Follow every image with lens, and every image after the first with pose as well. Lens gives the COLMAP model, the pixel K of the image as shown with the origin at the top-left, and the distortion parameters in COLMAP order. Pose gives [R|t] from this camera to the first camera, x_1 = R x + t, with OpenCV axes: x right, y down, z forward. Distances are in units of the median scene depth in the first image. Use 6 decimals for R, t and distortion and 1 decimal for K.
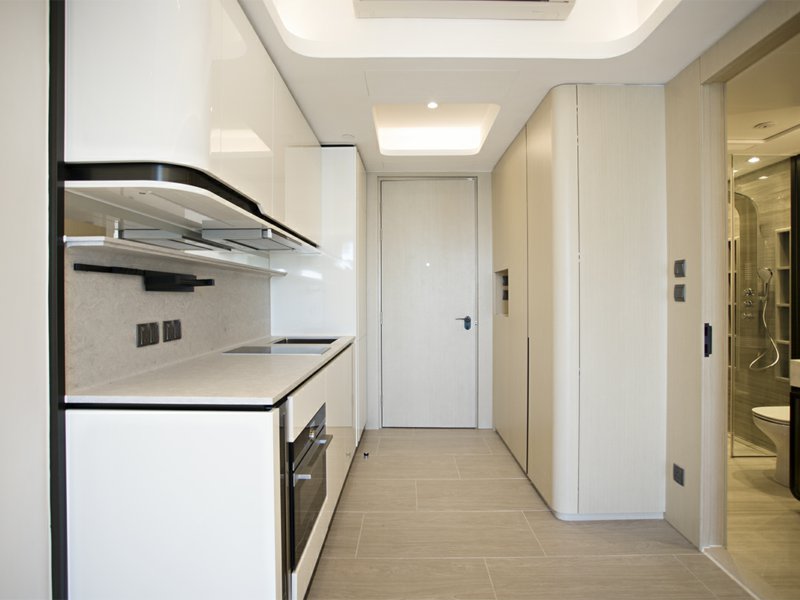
lens RADIAL K [[406.0, 0, 400.0], [0, 406.0, 300.0], [0, 0, 1]] dist [-0.001686, 0.000027]
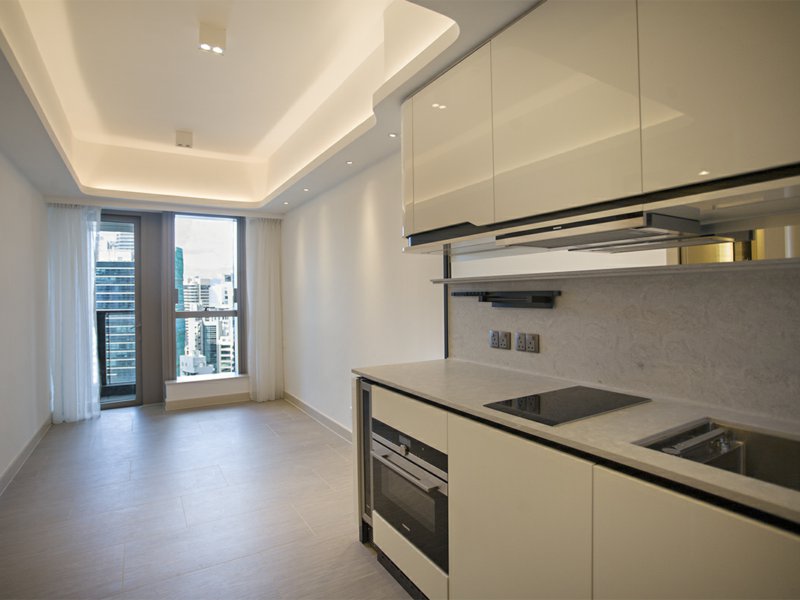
lens RADIAL K [[442.7, 0, 385.9], [0, 442.7, 291.0], [0, 0, 1]] dist [-0.016397, 0.001724]
pose [[-0.846694, 0.006540, -0.532039, 0.400633], [0.007827, 0.999969, -0.000164, -0.068481], [0.532022, -0.004303, -0.846720, 1.770817]]
